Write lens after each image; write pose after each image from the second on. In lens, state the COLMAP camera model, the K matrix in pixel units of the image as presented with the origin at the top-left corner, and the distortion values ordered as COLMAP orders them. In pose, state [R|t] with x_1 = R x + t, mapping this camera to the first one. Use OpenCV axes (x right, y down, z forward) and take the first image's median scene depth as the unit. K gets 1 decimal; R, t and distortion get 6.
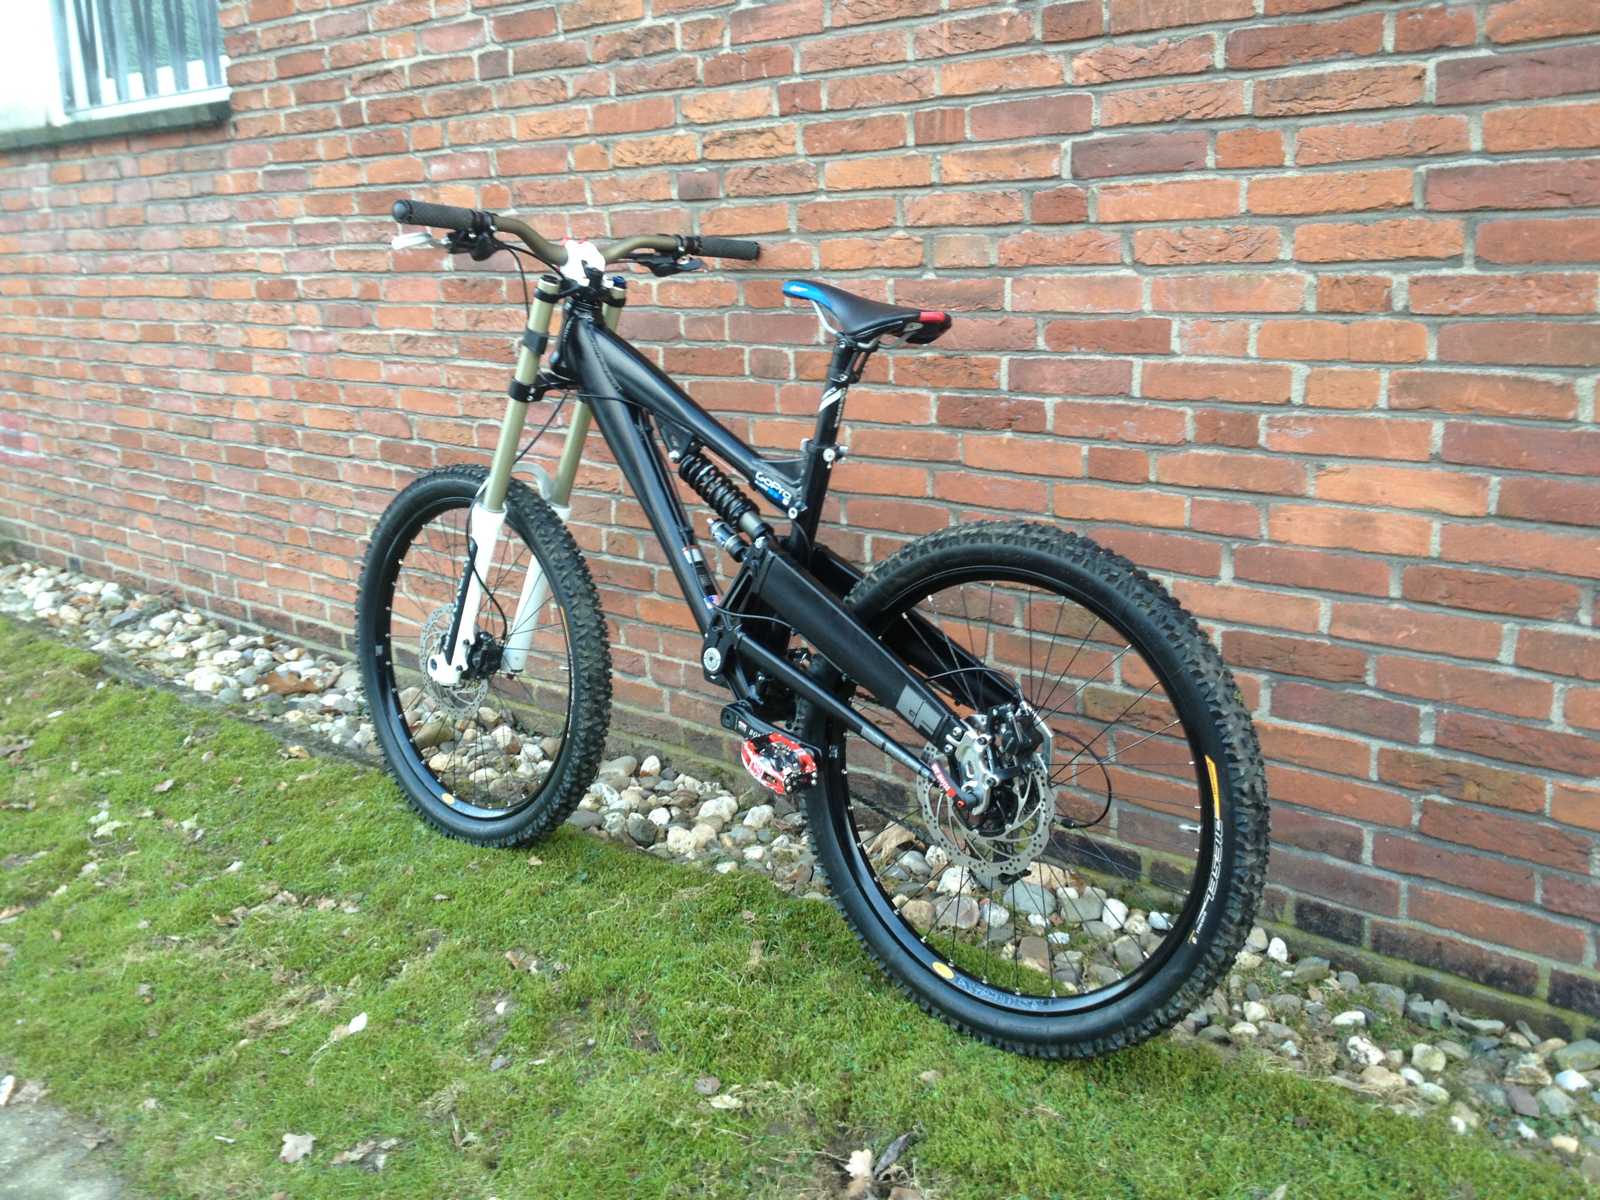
lens RADIAL K [[1509.1, 0, 789.2], [0, 1509.1, 597.8], [0, 0, 1]] dist [0.014435, 0.000000]
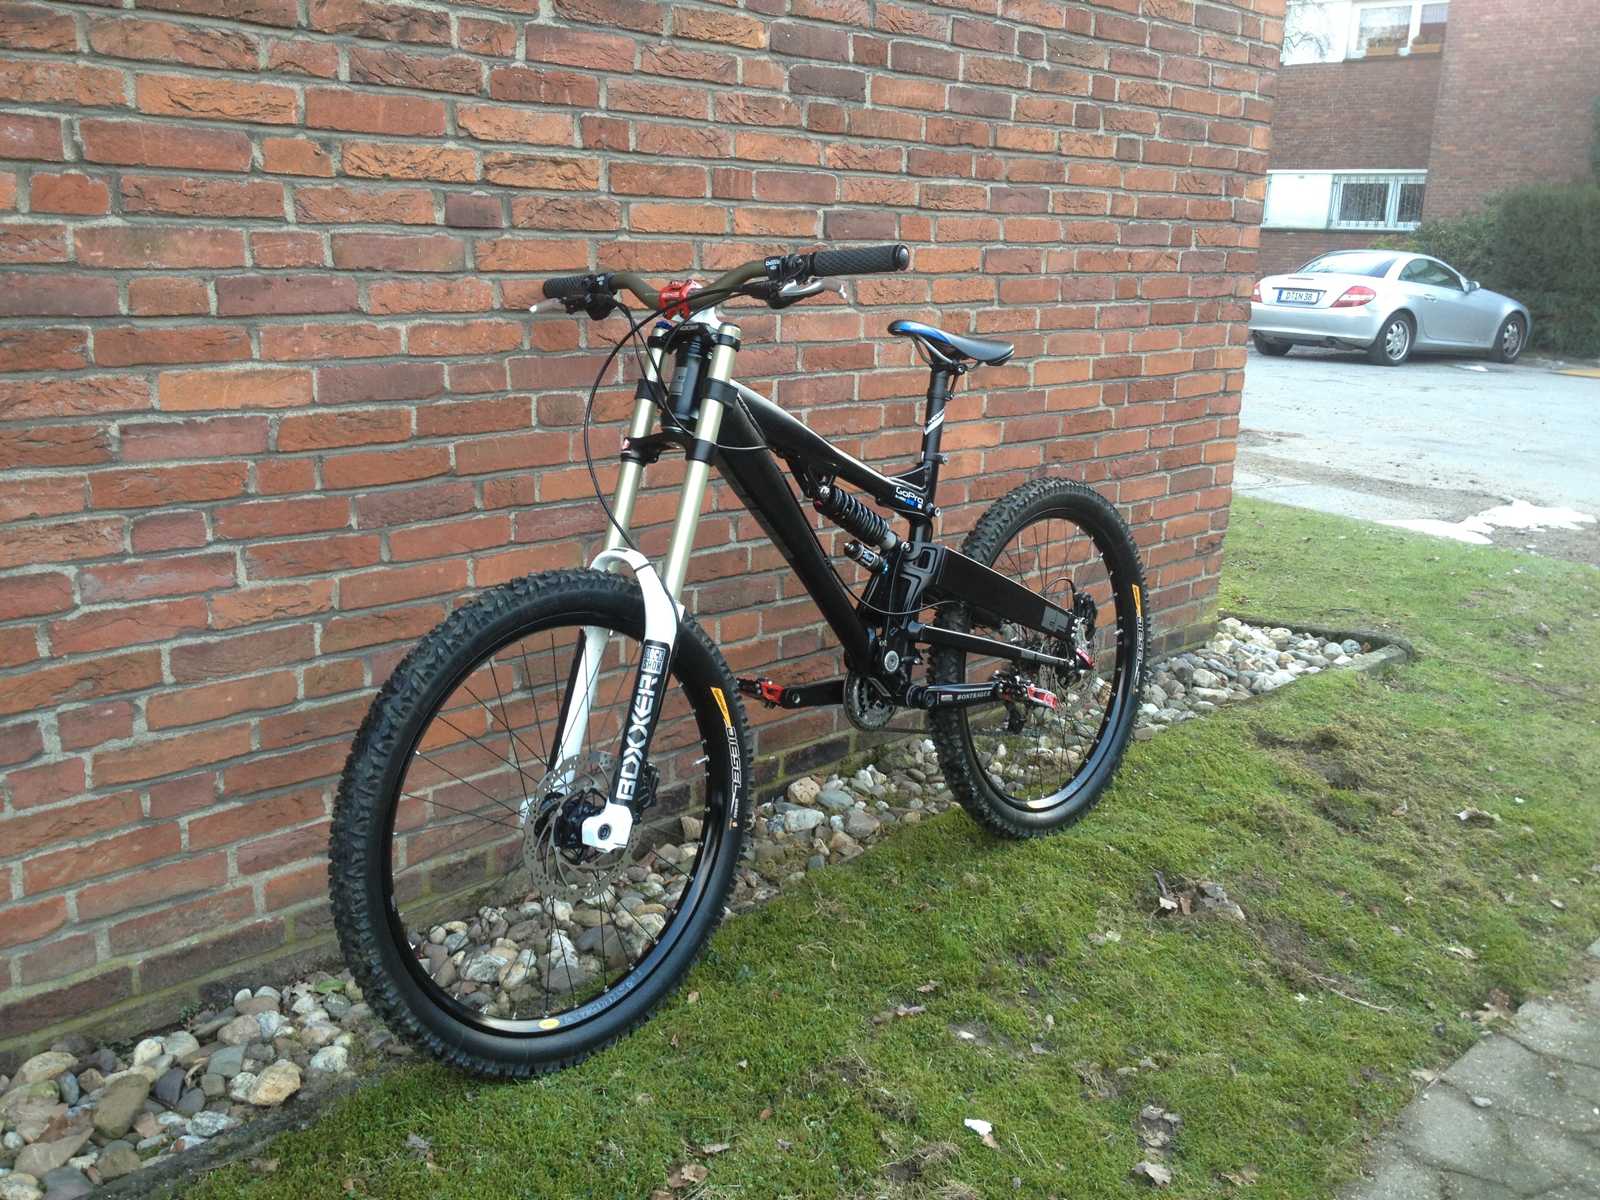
lens RADIAL K [[1499.4, 0, 796.6], [0, 1499.4, 609.7], [0, 0, 1]] dist [-0.007295, 0.000000]
pose [[0.033469, -0.211223, 0.976865, -1.129832], [0.205085, 0.958065, 0.200131, -0.232852], [-0.978172, 0.193642, 0.075384, 0.983735]]
